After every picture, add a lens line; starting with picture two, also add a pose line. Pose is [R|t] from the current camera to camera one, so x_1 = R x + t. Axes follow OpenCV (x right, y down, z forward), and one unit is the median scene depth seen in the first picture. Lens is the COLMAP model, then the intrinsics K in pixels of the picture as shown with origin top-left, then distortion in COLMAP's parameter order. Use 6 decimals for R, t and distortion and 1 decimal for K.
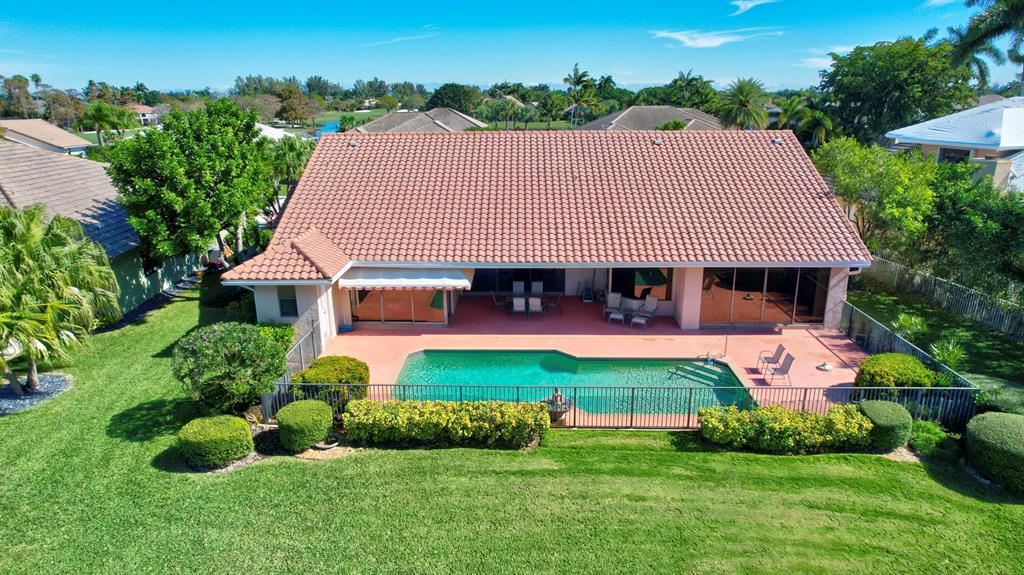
lens RADIAL K [[661.9, 0, 509.1], [0, 661.9, 292.1], [0, 0, 1]] dist [-0.075047, 0.064681]
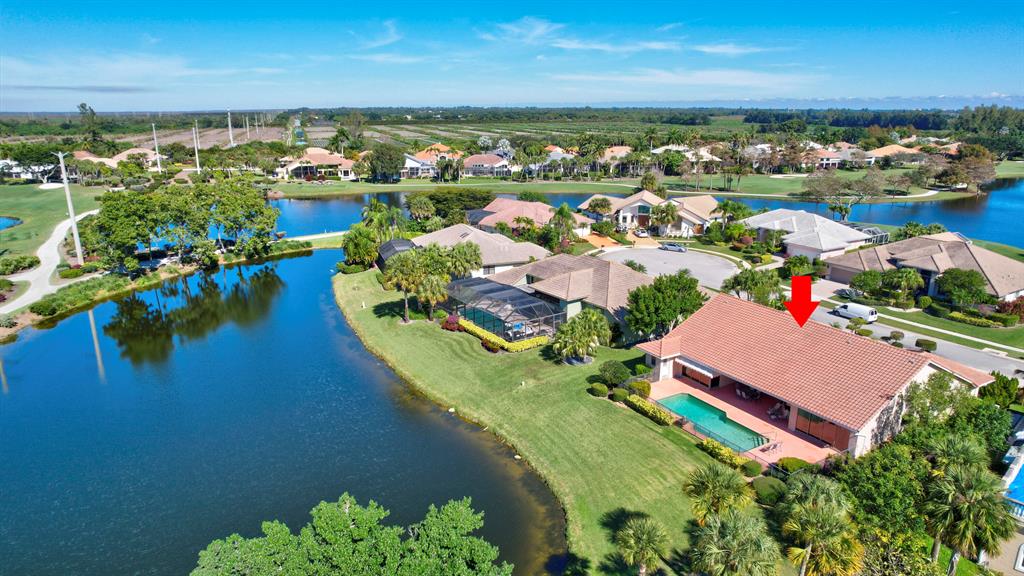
lens RADIAL K [[661.9, 0, 509.1], [0, 661.9, 292.6], [0, 0, 1]] dist [-0.075047, 0.064681]
pose [[0.531485, 0.246265, -0.810479, 1.843876], [-0.250079, 0.959776, 0.127635, -0.554190], [0.809311, 0.134847, 0.571693, -1.400525]]
